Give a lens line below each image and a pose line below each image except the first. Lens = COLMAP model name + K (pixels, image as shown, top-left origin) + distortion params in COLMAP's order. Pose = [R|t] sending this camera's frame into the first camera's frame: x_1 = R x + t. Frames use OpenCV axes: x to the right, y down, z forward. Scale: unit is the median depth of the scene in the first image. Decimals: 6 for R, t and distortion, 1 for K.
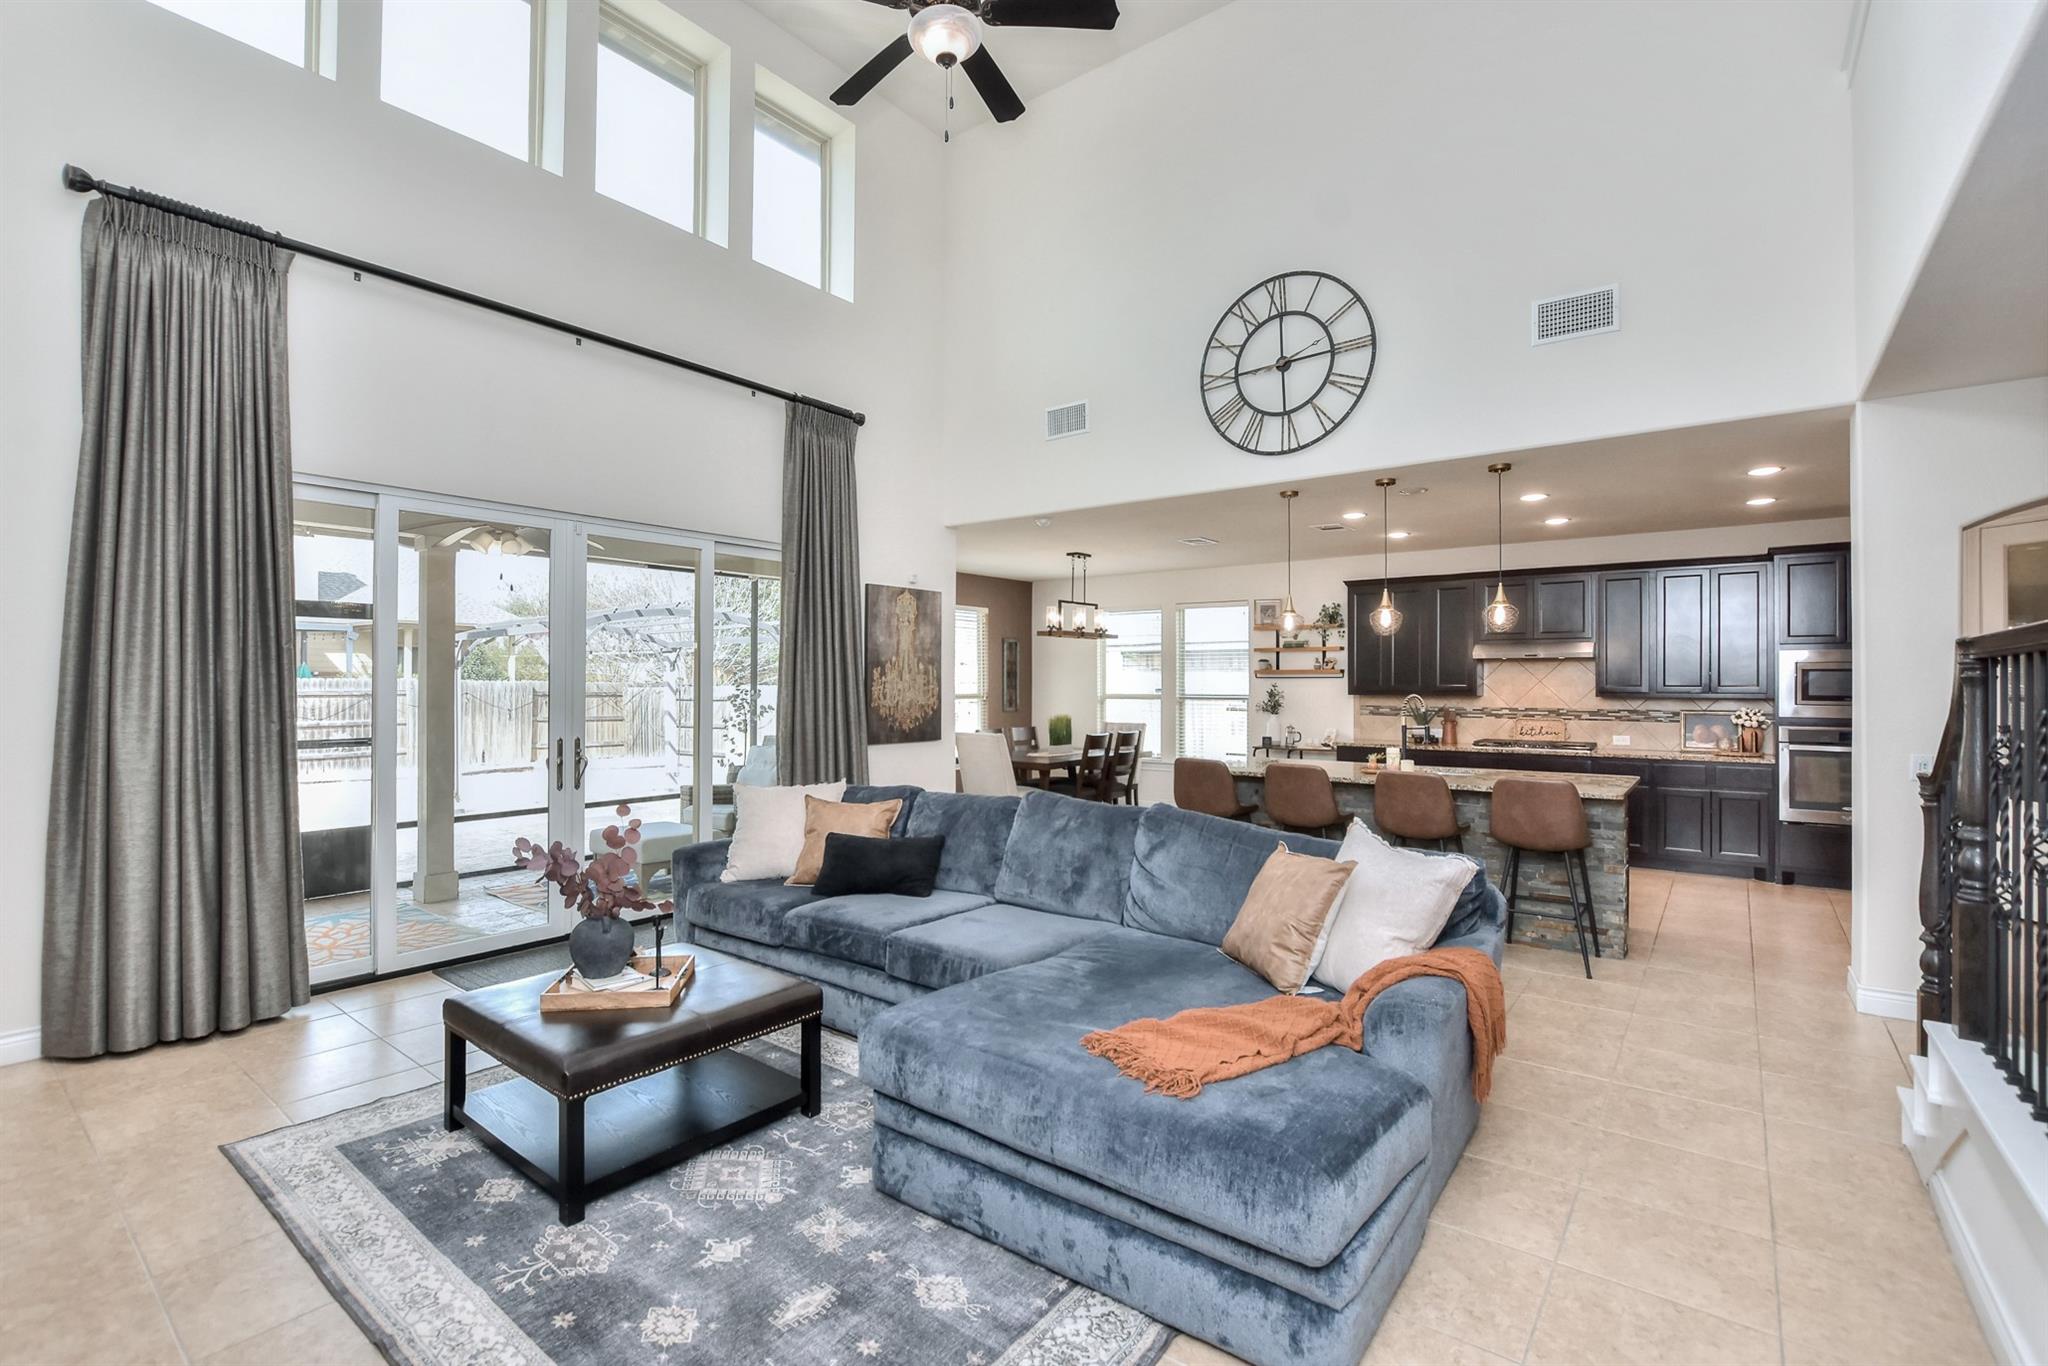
lens RADIAL K [[921.8, 0, 977.6], [0, 921.8, 676.8], [0, 0, 1]] dist [-0.006732, 0.002134]
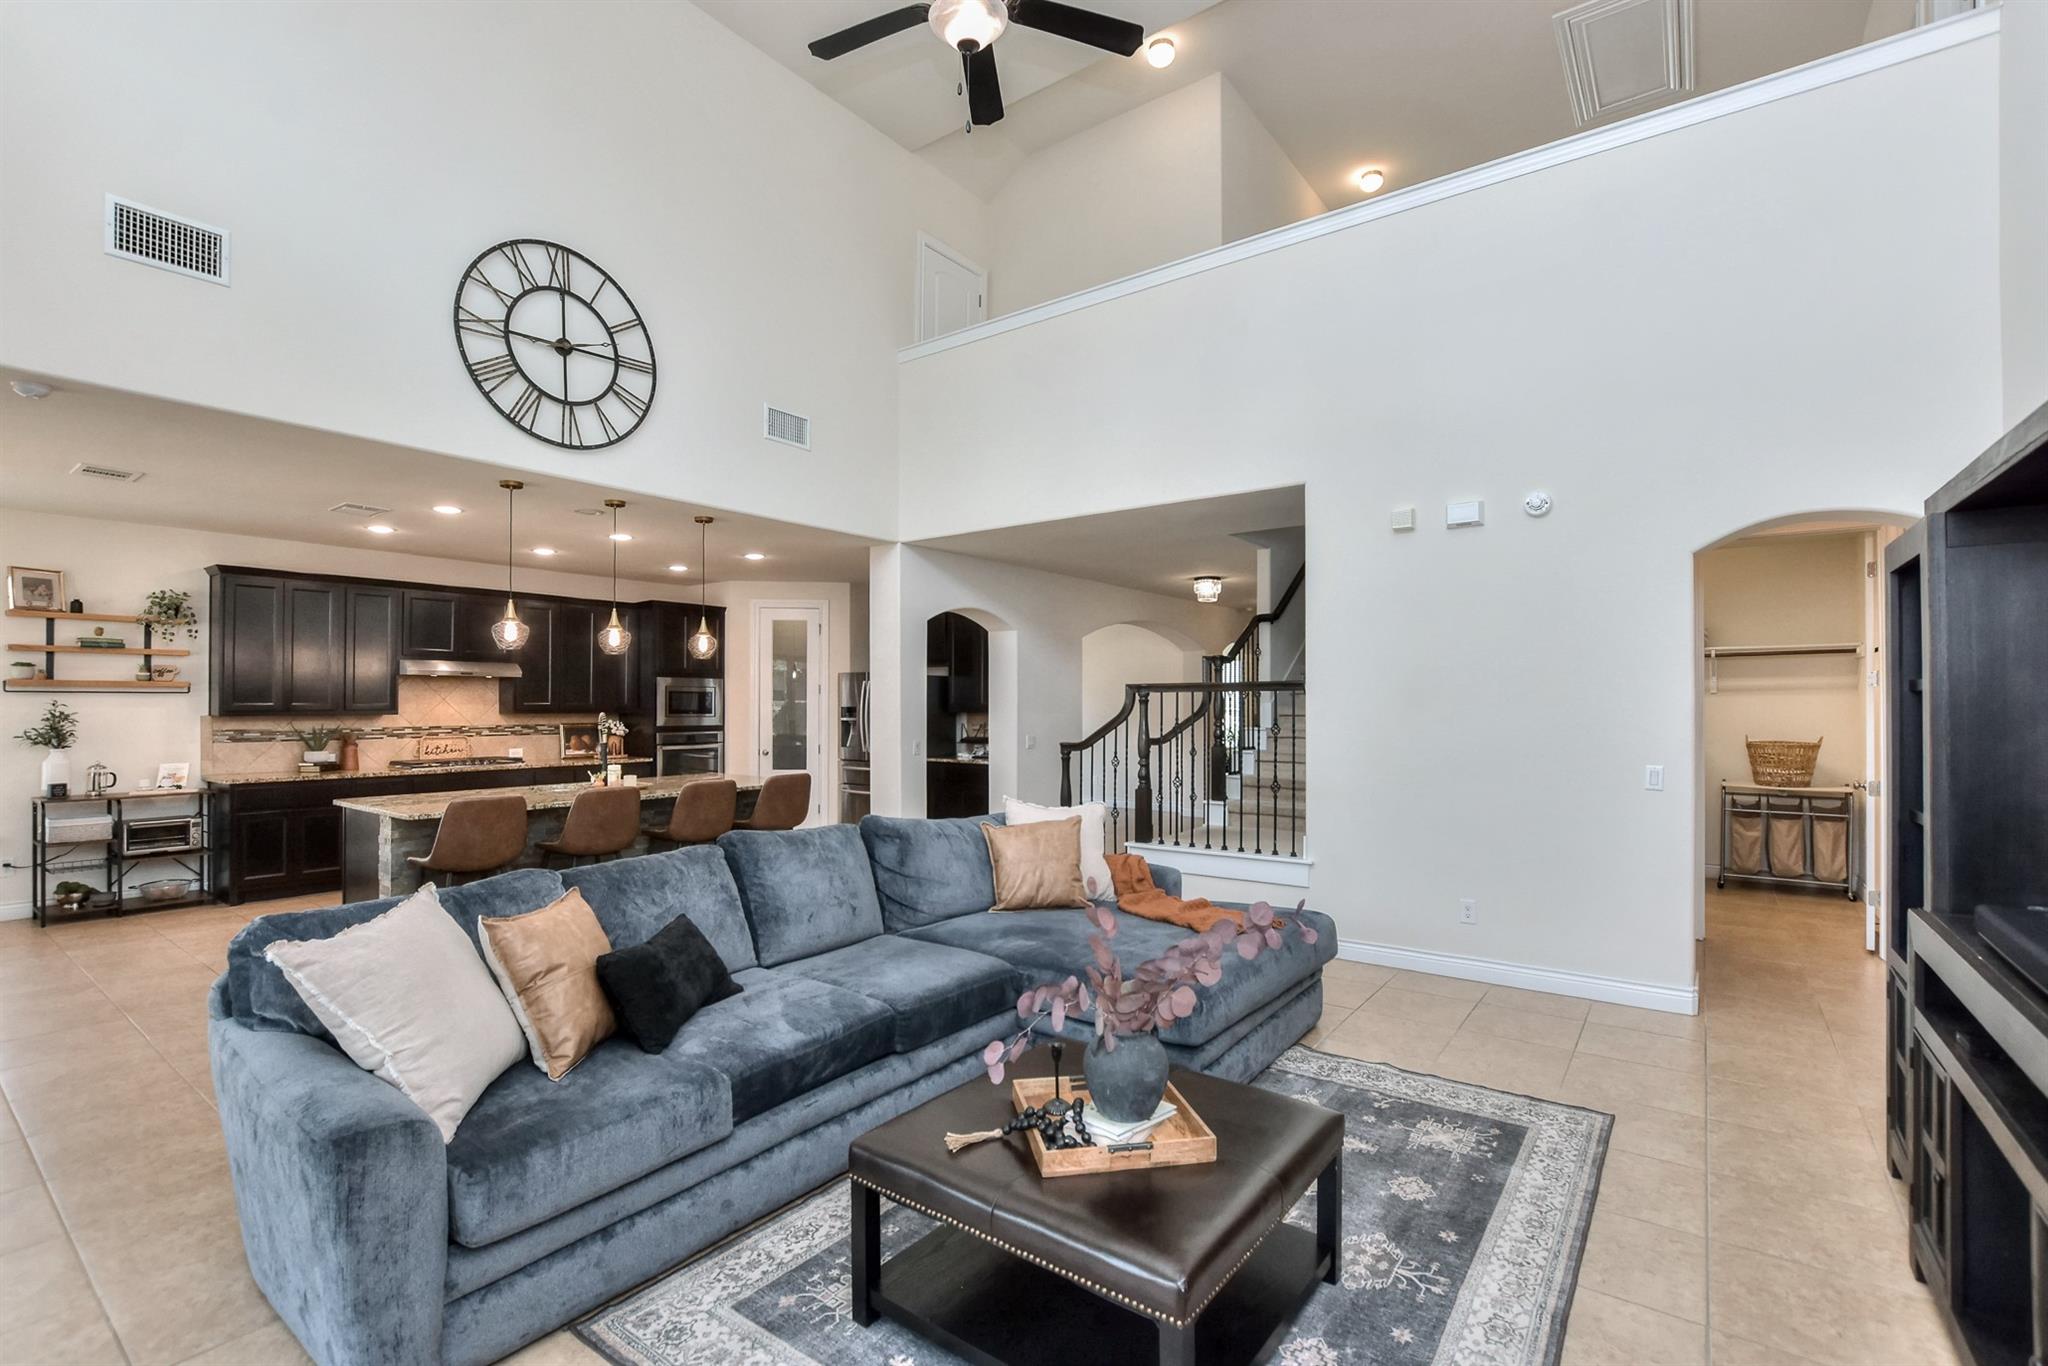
lens RADIAL K [[921.8, 0, 1034.4], [0, 921.8, 696.3], [0, 0, 1]] dist [-0.006732, 0.002134]
pose [[-0.053668, 0.004907, 0.998547, -0.526714], [-0.007898, 0.999955, -0.005339, 0.002617], [-0.998528, -0.008173, -0.053627, 0.523330]]
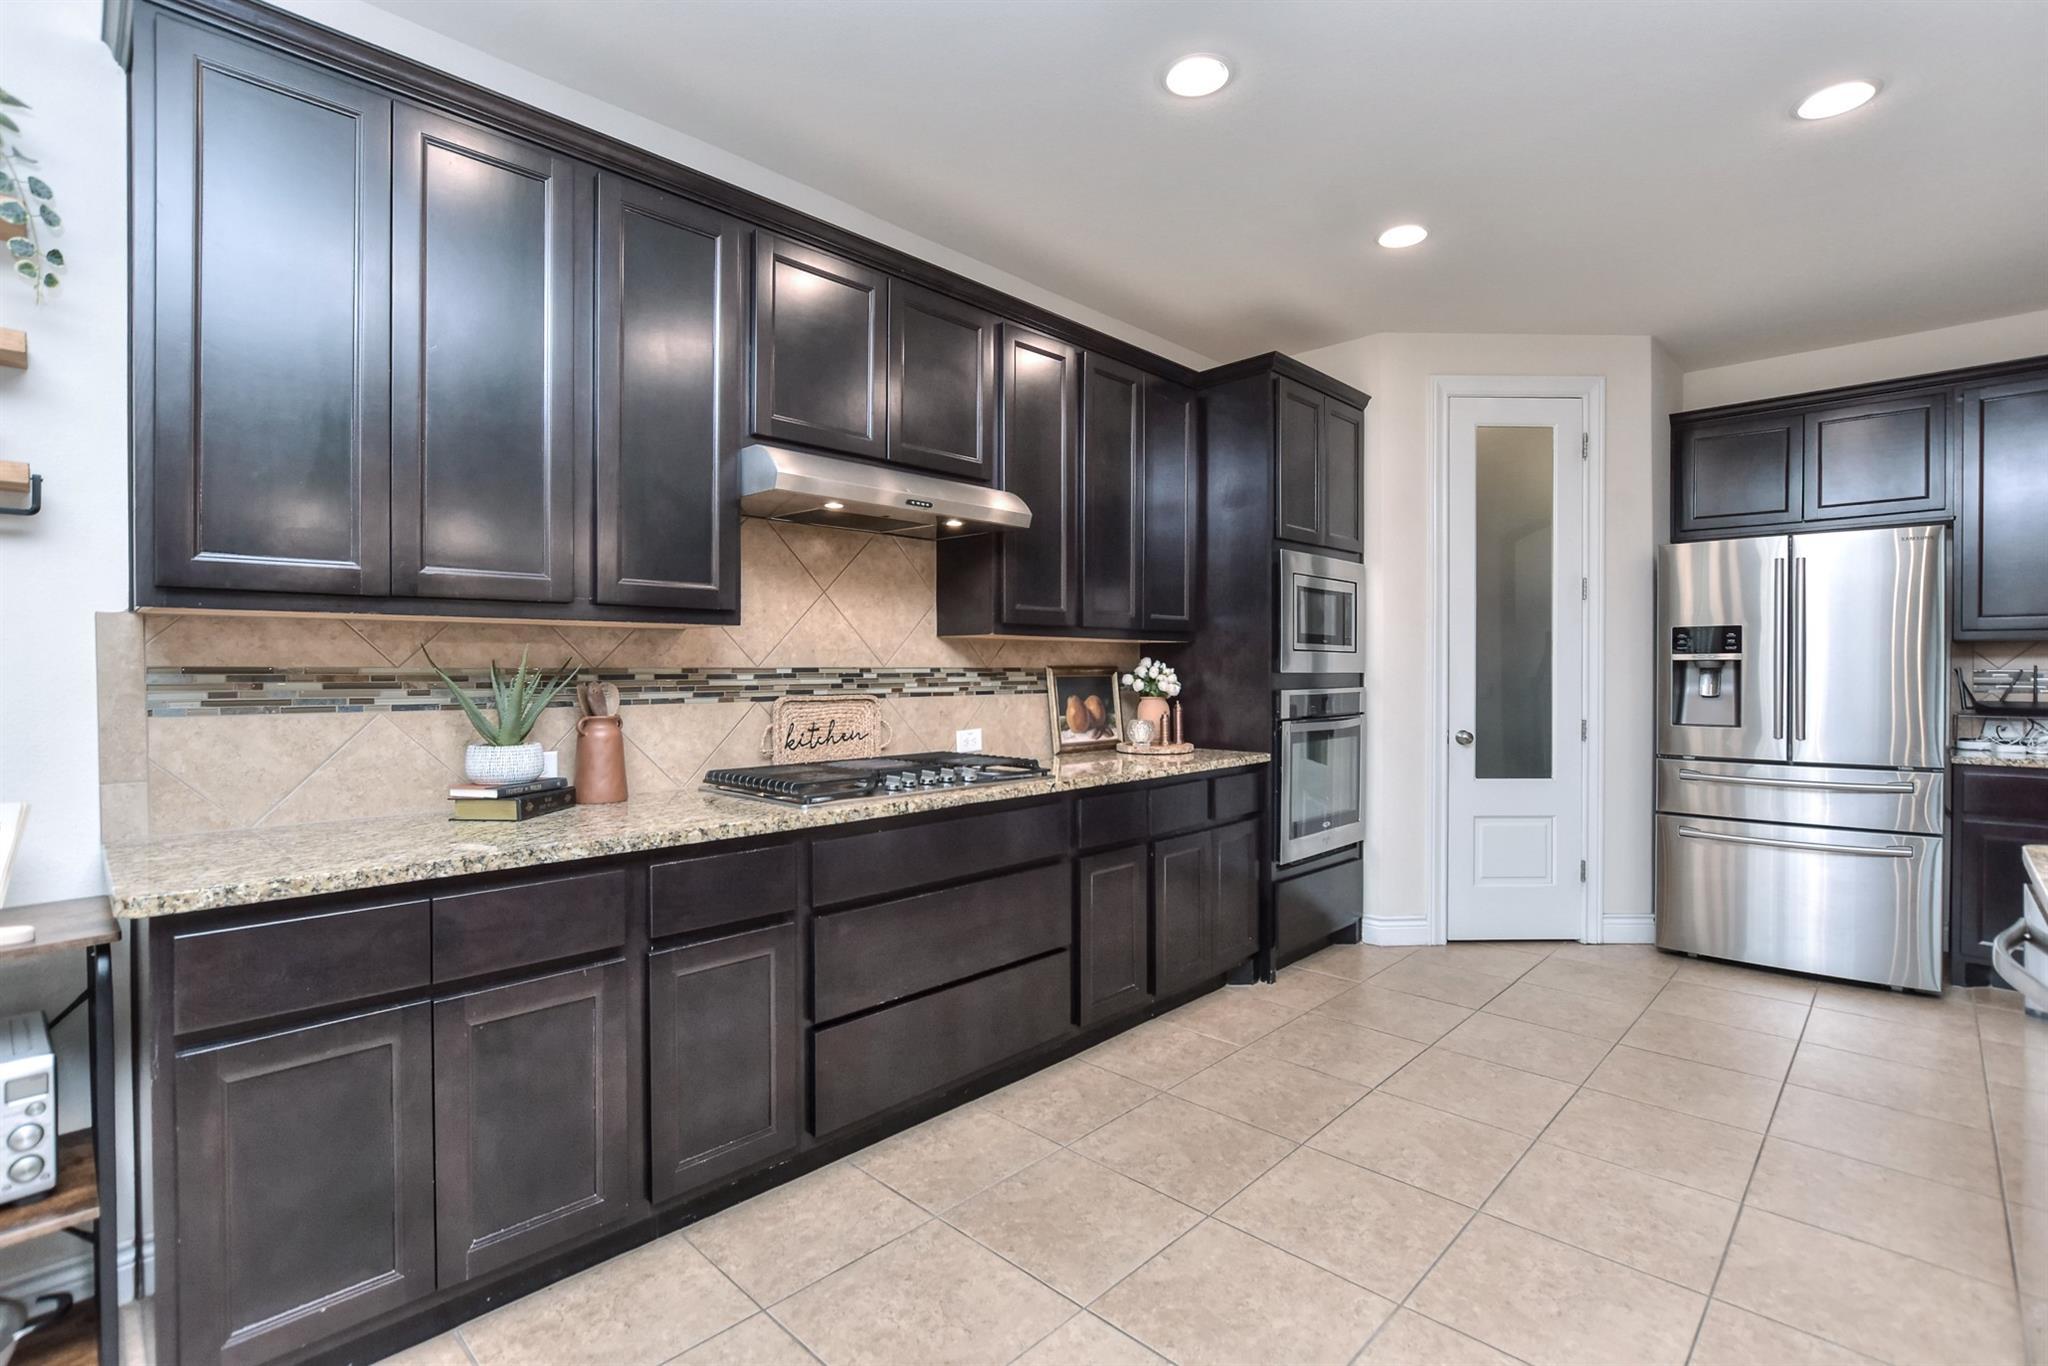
lens RADIAL K [[913.7, 0, 1017.2], [0, 913.7, 678.6], [0, 0, 1]] dist [-0.011689, 0.000149]
pose [[0.080057, -0.017041, 0.996645, 0.335100], [-0.008992, 0.999801, 0.017817, 0.039414], [-0.996750, -0.010388, 0.079888, 1.132167]]
